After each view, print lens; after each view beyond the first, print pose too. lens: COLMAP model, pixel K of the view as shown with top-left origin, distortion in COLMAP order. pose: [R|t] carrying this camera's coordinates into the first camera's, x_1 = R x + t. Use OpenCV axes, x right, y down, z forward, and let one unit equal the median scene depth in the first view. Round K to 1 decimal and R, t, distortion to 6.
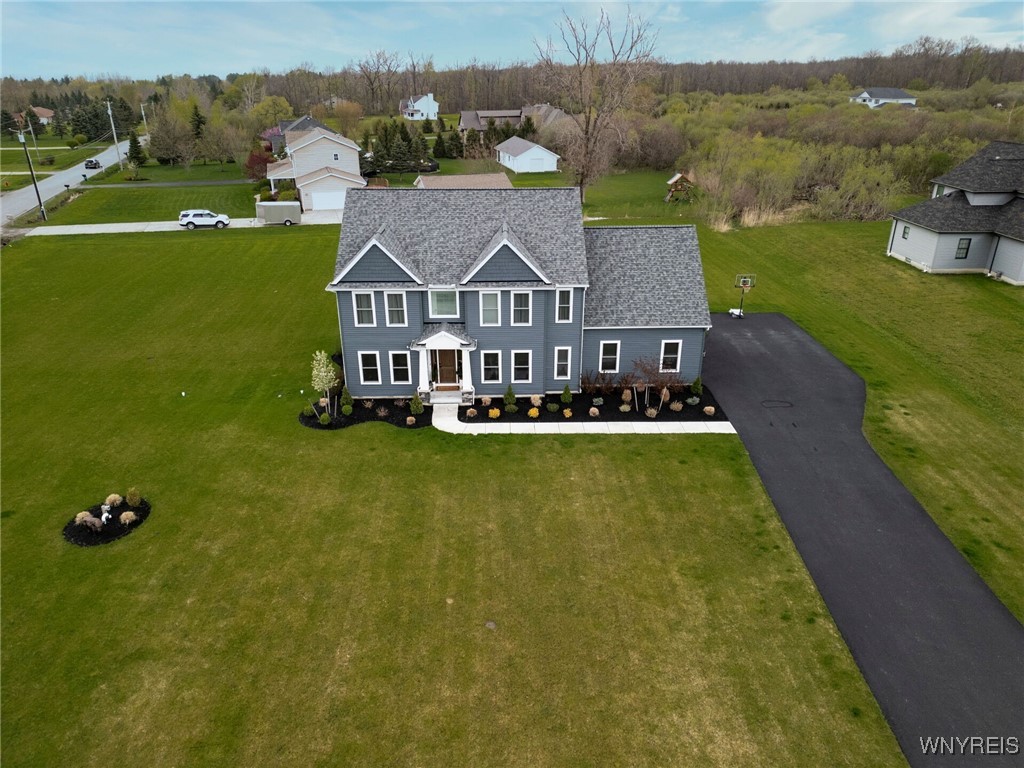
lens RADIAL K [[724.6, 0, 509.1], [0, 724.6, 390.9], [0, 0, 1]] dist [0.064035, -0.041791]
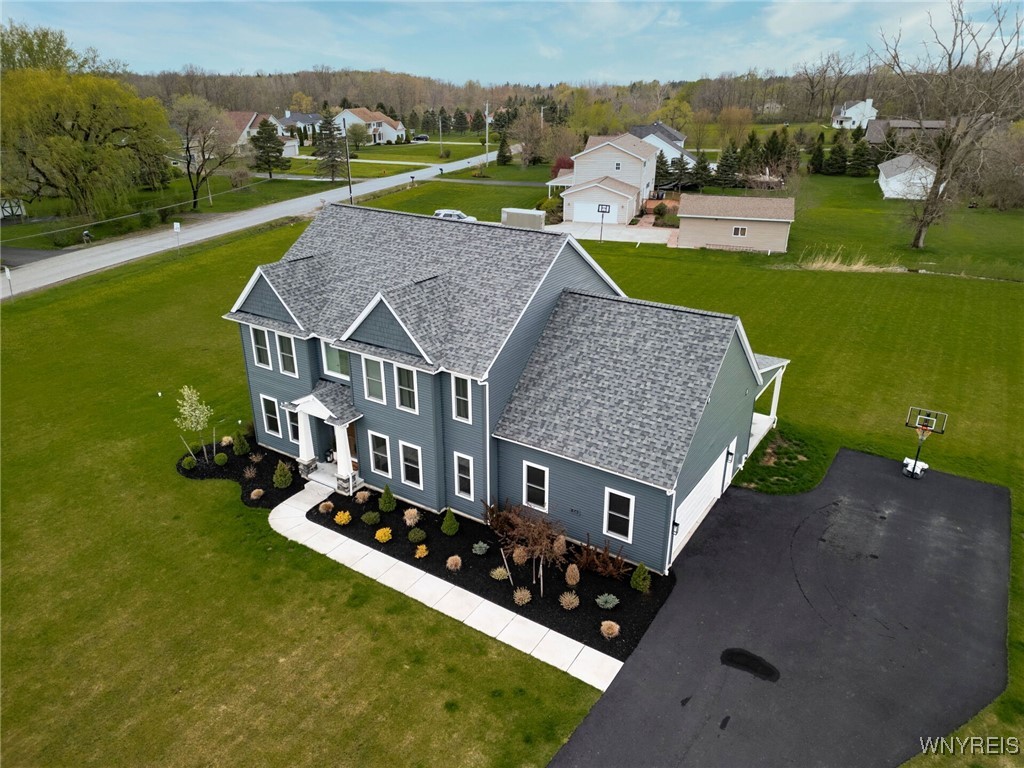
lens RADIAL K [[724.6, 0, 513.3], [0, 724.6, 377.0], [0, 0, 1]] dist [0.064035, -0.041791]
pose [[0.823328, 0.220104, -0.523149, 0.465992], [-0.231742, 0.971775, 0.044141, -0.176357], [0.518098, 0.084893, 0.851098, 0.426227]]
